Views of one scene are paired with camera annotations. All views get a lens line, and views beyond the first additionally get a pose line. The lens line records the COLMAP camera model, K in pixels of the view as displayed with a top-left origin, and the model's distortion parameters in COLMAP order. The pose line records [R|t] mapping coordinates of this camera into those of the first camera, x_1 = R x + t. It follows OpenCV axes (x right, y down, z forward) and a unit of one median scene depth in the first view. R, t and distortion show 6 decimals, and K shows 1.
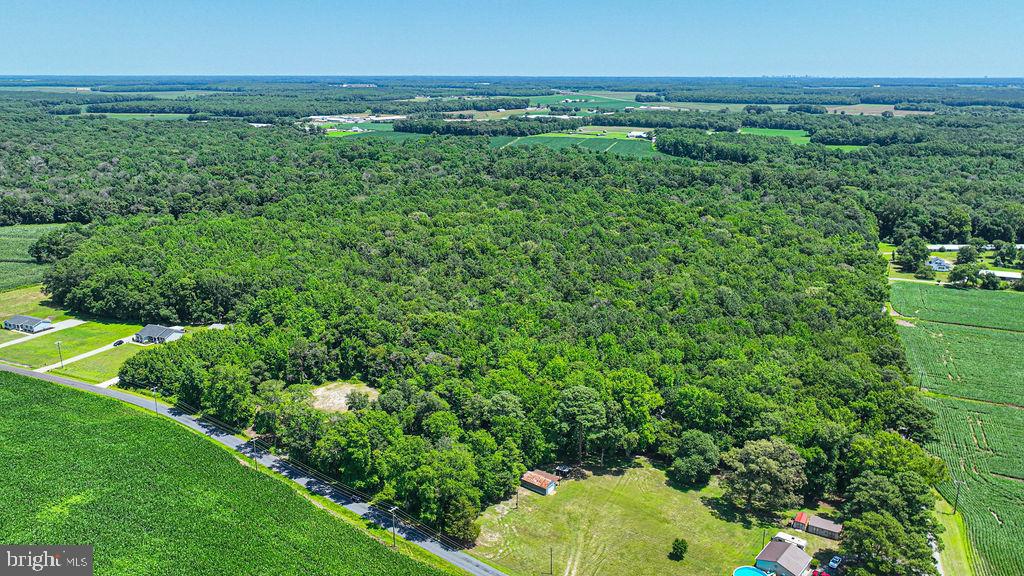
lens RADIAL K [[748.7, 0, 512.0], [0, 748.7, 288.0], [0, 0, 1]] dist [0.003657, 0.005595]
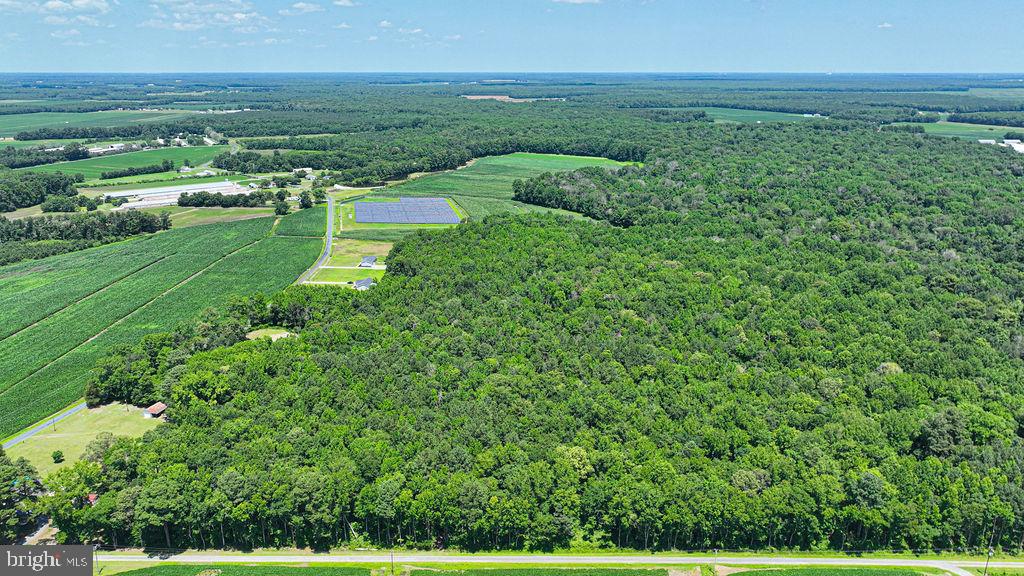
lens RADIAL K [[737.5, 0, 514.0], [0, 737.5, 318.5], [0, 0, 1]] dist [0.005385, 0.002962]
pose [[0.384957, 0.295467, -0.874361, 0.258350], [-0.256550, 0.944291, 0.206146, -0.068393], [0.886561, 0.144960, 0.439314, 0.155363]]
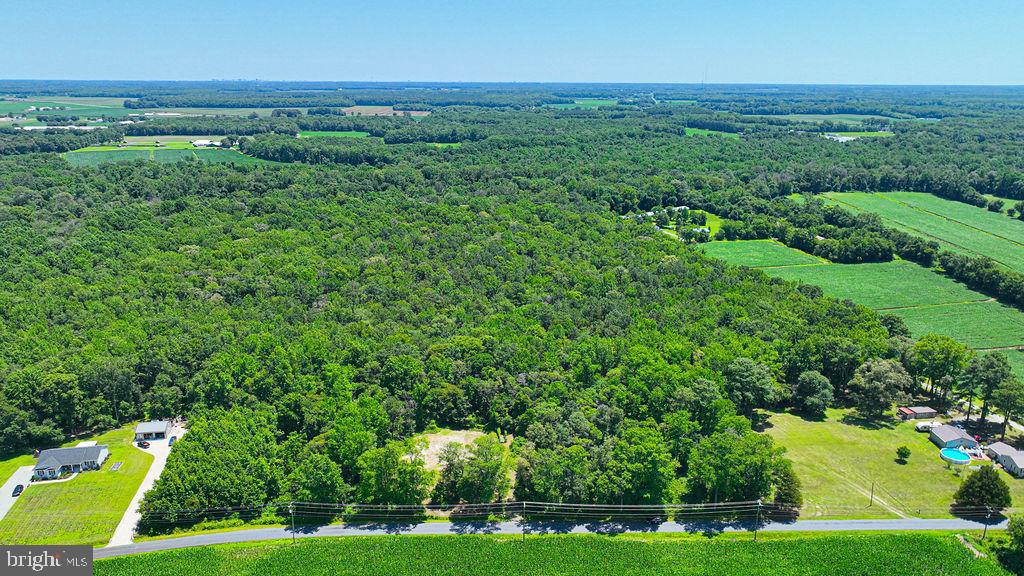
lens RADIAL K [[752.4, 0, 512.0], [0, 752.4, 288.0], [0, 0, 1]] dist [0.003697, 0.003868]
pose [[0.774952, -0.168254, 0.609213, -0.140209], [0.171828, 0.983695, 0.053105, -0.014993], [-0.608215, 0.063526, 0.791226, 0.052266]]
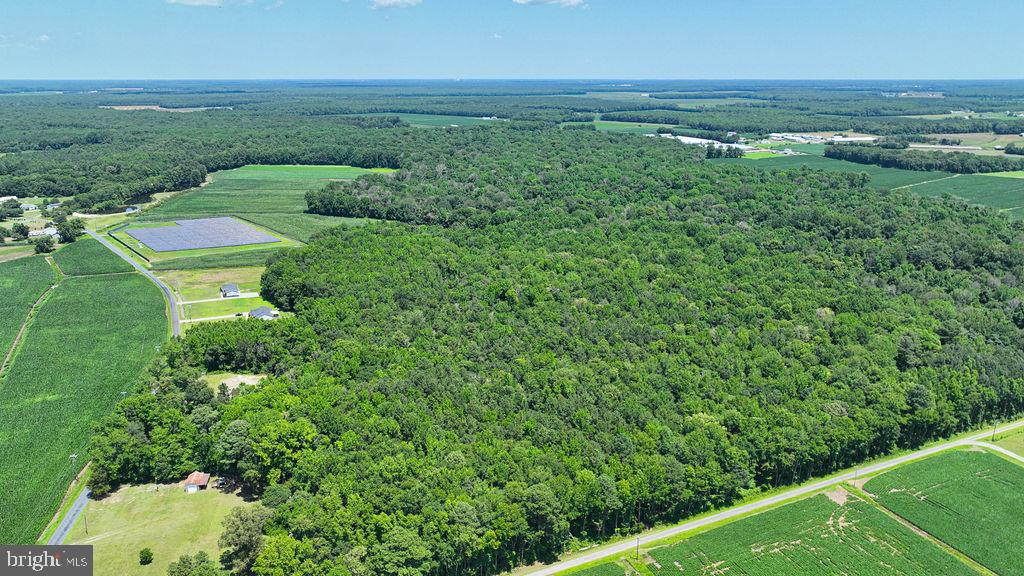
lens RADIAL K [[752.4, 0, 512.0], [0, 752.4, 288.0], [0, 0, 1]] dist [0.003697, 0.003868]
pose [[0.753229, 0.177121, -0.633462, 0.196344], [-0.180434, 0.981758, 0.059958, -0.039828], [0.632526, 0.069136, 0.771447, 0.051570]]
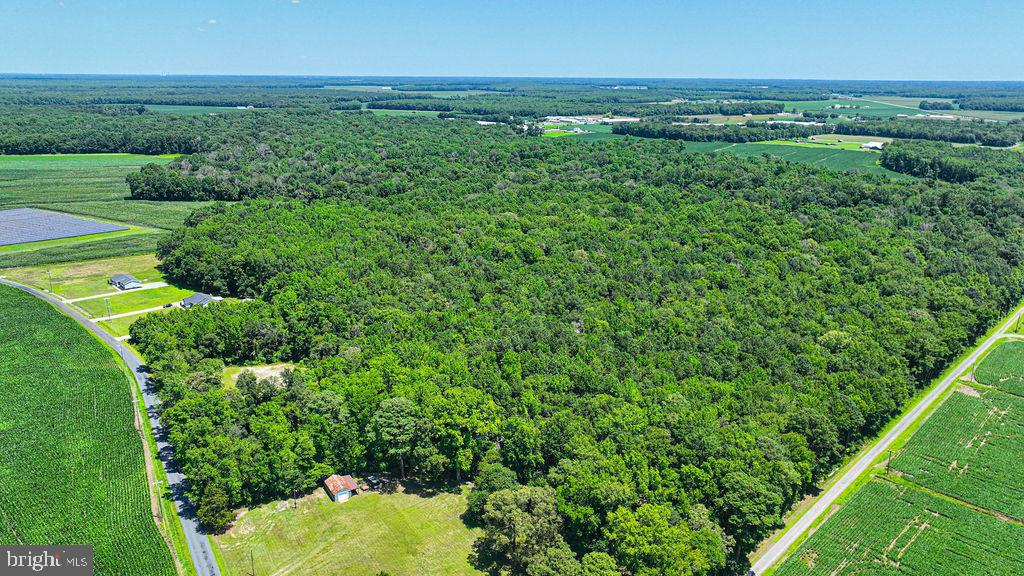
lens RADIAL K [[748.7, 0, 512.0], [0, 748.7, 288.0], [0, 0, 1]] dist [0.003657, 0.005595]
pose [[0.934513, 0.102727, -0.340783, 0.090228], [-0.103703, 0.994489, 0.015402, -0.006539], [0.340488, 0.020947, 0.940016, 0.023596]]
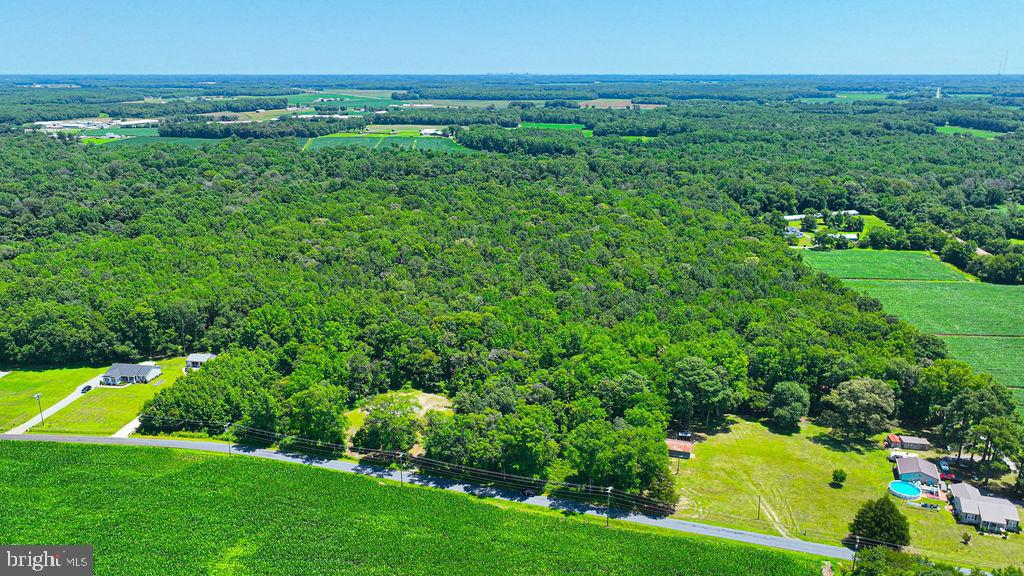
lens RADIAL K [[758.9, 0, 512.0], [0, 758.9, 288.0], [0, 0, 1]] dist [0.001279, 0.010885]
pose [[0.940755, -0.096245, 0.325142, -0.084609], [0.096526, 0.995213, 0.015308, -0.001880], [-0.325059, 0.016983, 0.945541, 0.005627]]
